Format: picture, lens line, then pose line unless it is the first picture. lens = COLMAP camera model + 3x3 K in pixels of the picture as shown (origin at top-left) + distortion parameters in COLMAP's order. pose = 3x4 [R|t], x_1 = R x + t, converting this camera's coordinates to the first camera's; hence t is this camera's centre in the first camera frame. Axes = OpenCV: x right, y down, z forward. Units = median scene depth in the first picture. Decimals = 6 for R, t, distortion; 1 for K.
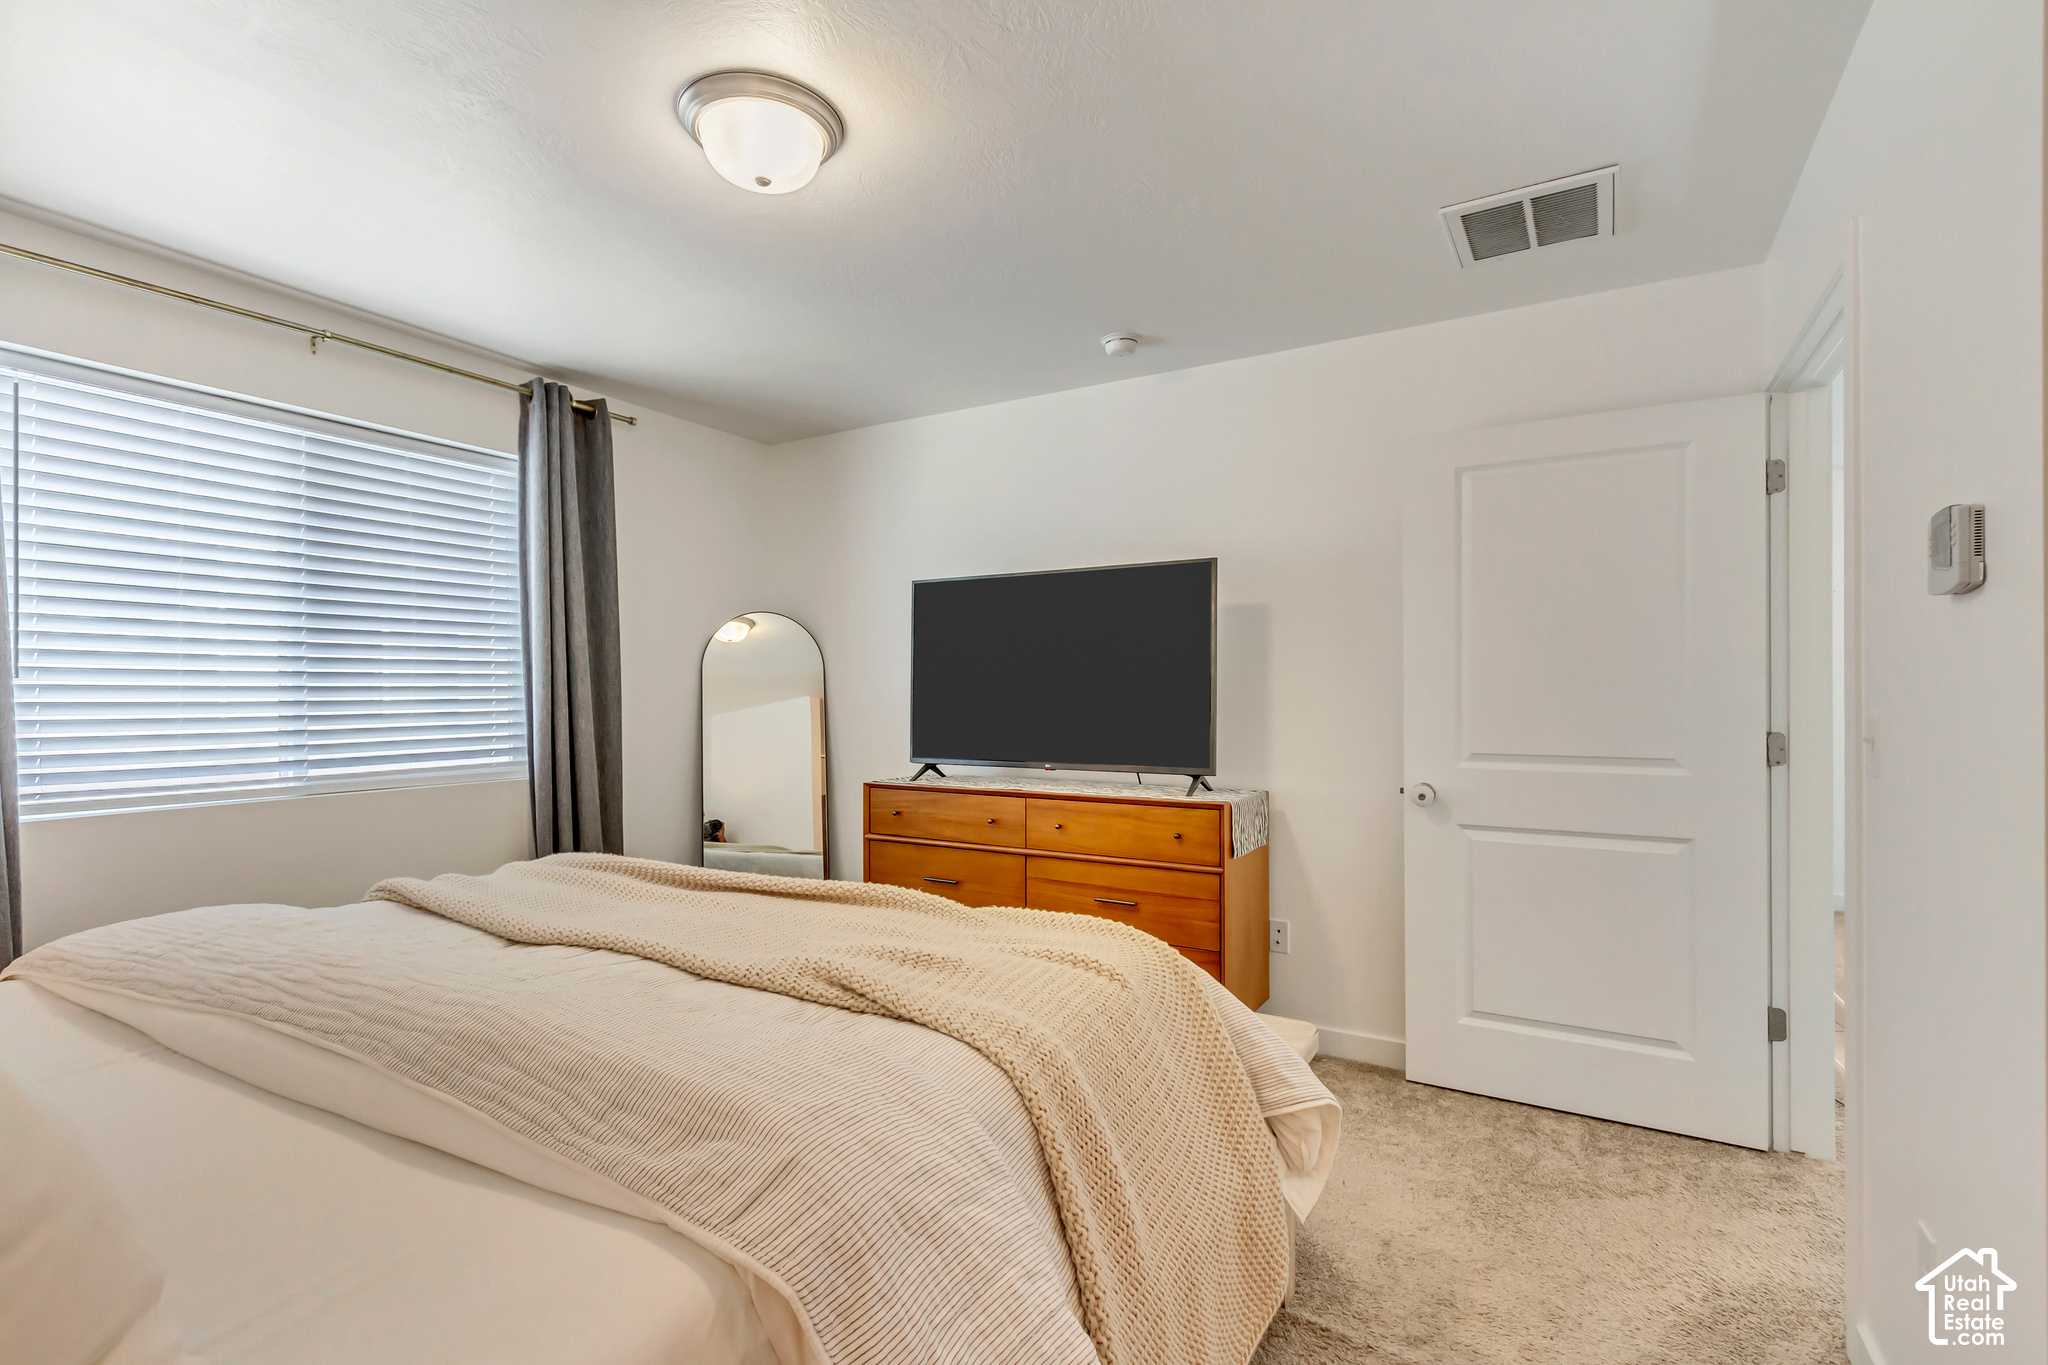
lens RADIAL K [[959.0, 0, 1020.9], [0, 959.0, 691.3], [0, 0, 1]] dist [0.004422, -0.001427]
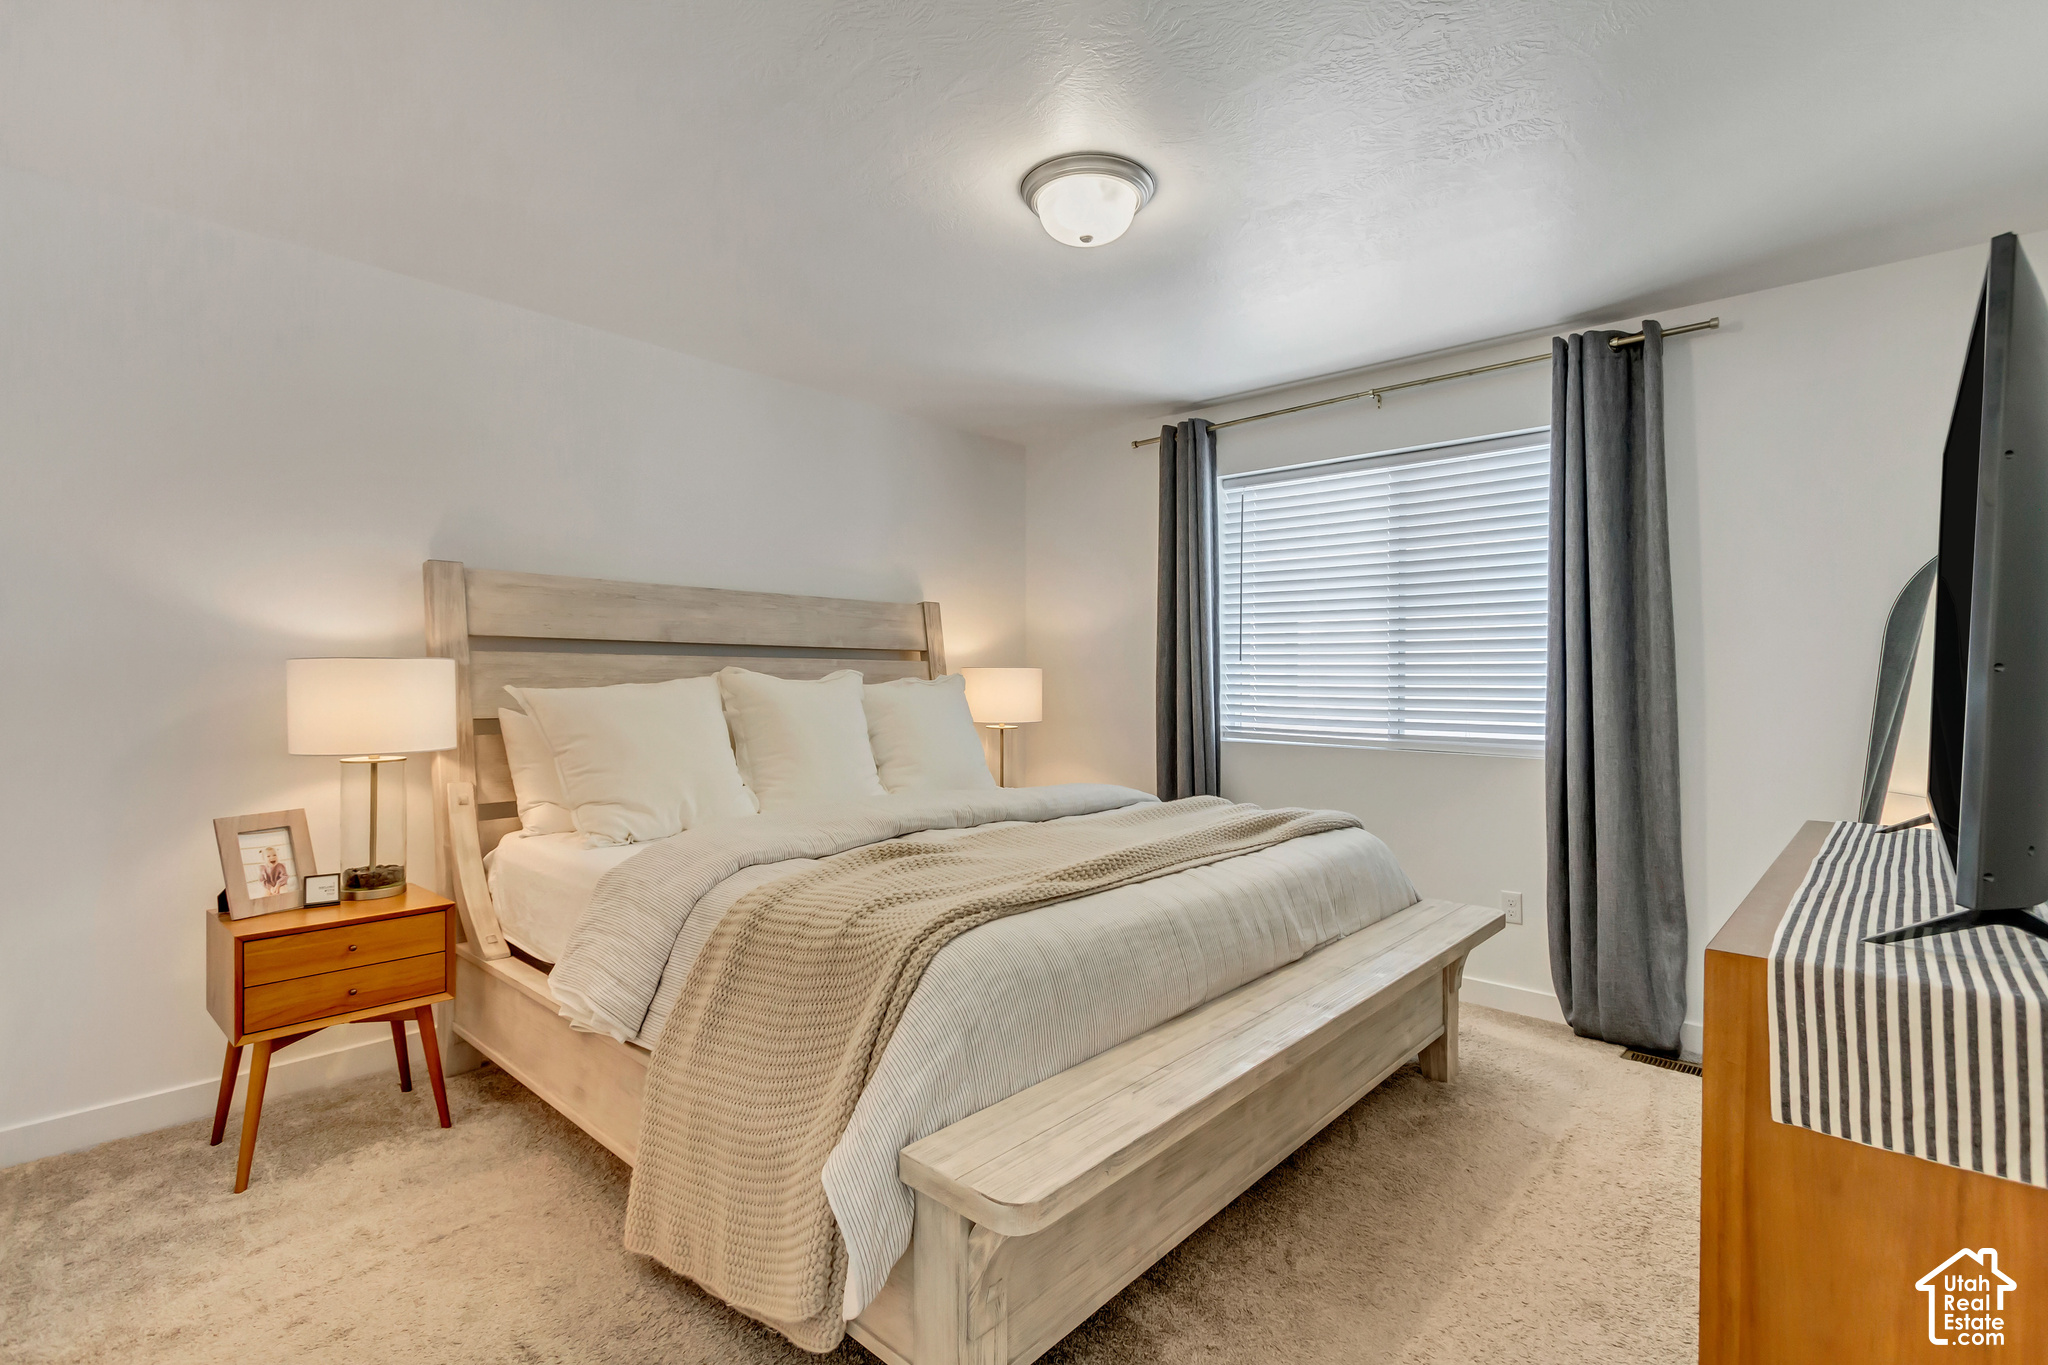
lens RADIAL K [[959.0, 0, 1020.9], [0, 959.0, 691.3], [0, 0, 1]] dist [0.004422, -0.001427]
pose [[-0.216442, 0.019552, -0.976100, 0.557537], [-0.006914, 0.999744, 0.021559, 0.004028], [0.976271, 0.011415, -0.216251, 0.719042]]
